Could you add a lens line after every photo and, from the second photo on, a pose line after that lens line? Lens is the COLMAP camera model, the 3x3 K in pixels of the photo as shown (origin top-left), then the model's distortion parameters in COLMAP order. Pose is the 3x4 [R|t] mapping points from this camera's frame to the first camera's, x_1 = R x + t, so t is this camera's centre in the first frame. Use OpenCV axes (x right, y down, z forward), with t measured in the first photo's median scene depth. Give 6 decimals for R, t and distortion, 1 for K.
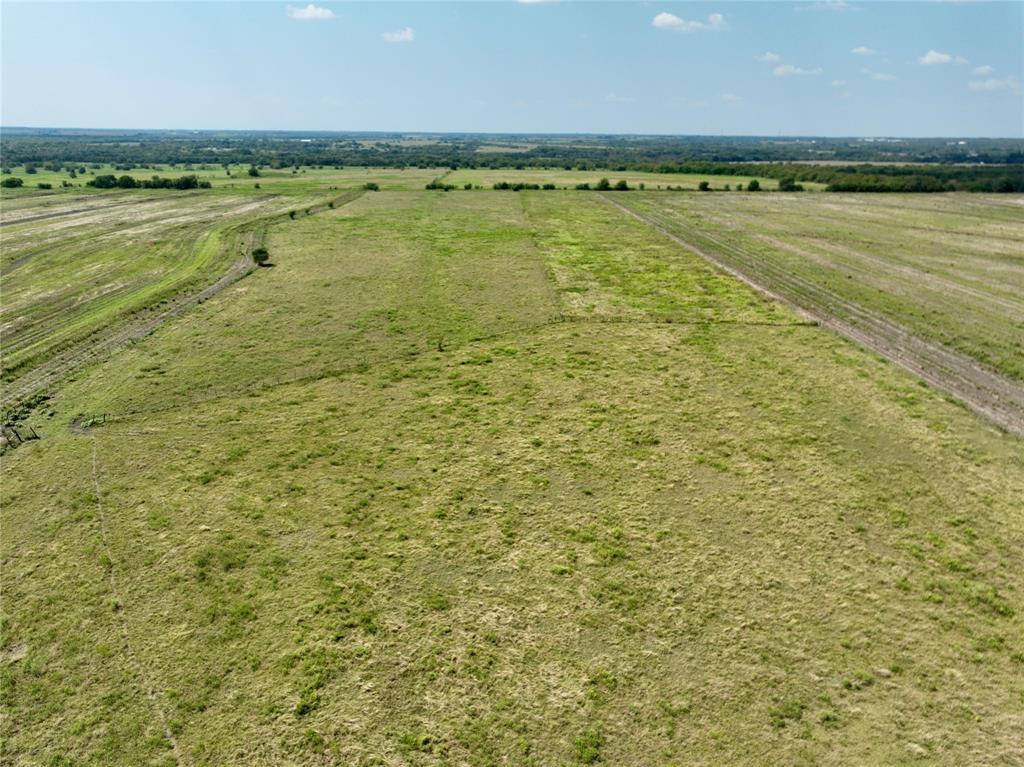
lens RADIAL K [[714.9, 0, 512.0], [0, 714.9, 383.5], [0, 0, 1]] dist [-0.011380, 0.013184]
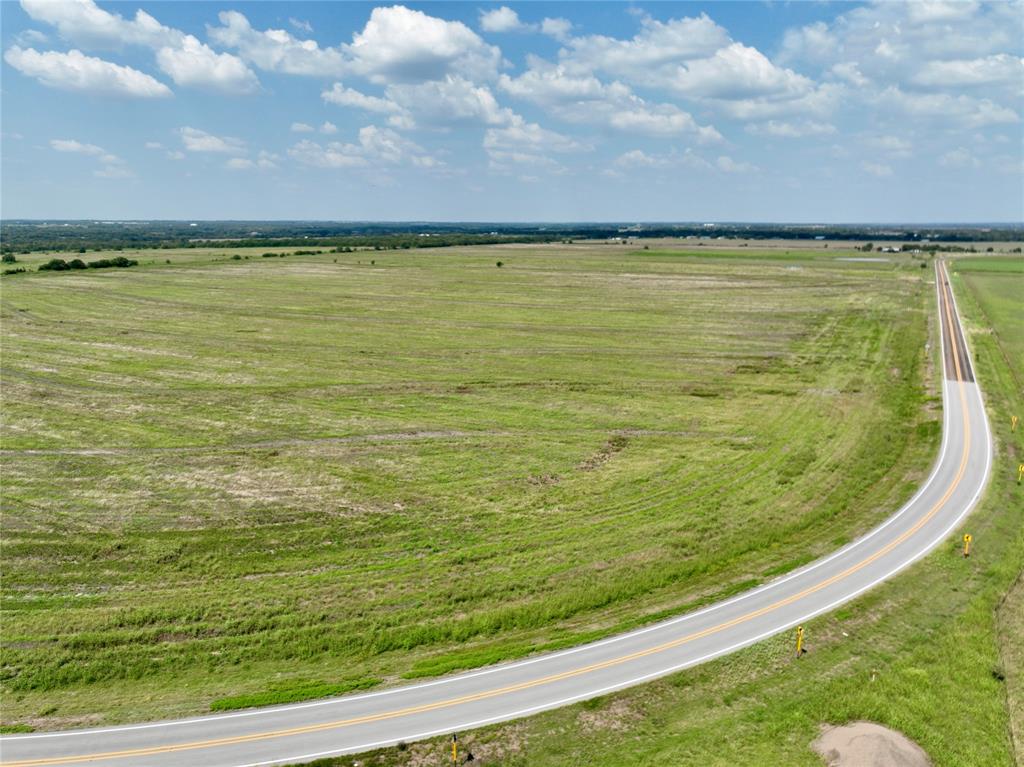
lens RADIAL K [[712.5, 0, 511.7], [0, 712.5, 385.4], [0, 0, 1]] dist [-0.008819, 0.011042]
pose [[0.483904, -0.206264, 0.850466, -1.289556], [0.289338, 0.954882, 0.066958, 0.064482], [-0.825906, 0.213671, 0.521751, -0.262926]]
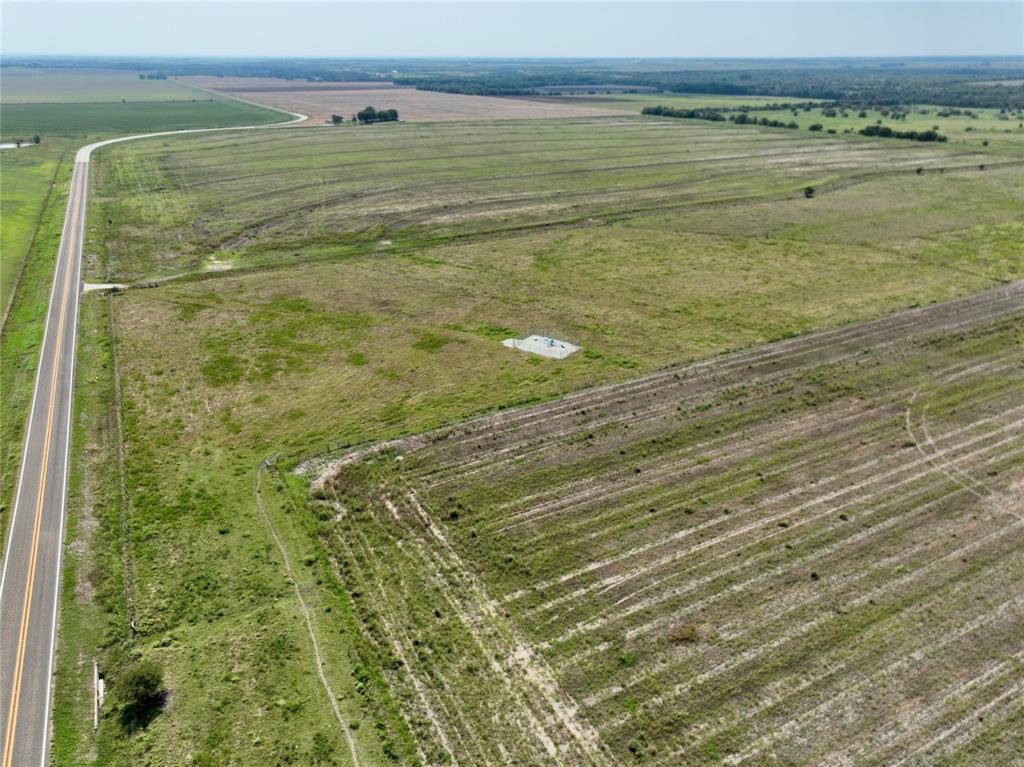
lens RADIAL K [[712.5, 0, 511.7], [0, 712.5, 385.4], [0, 0, 1]] dist [-0.008819, 0.011042]
pose [[0.444934, 0.361024, -0.819570, 0.377273], [-0.287009, 0.924358, 0.251370, 0.011981], [0.848327, 0.123381, 0.514896, -0.179179]]
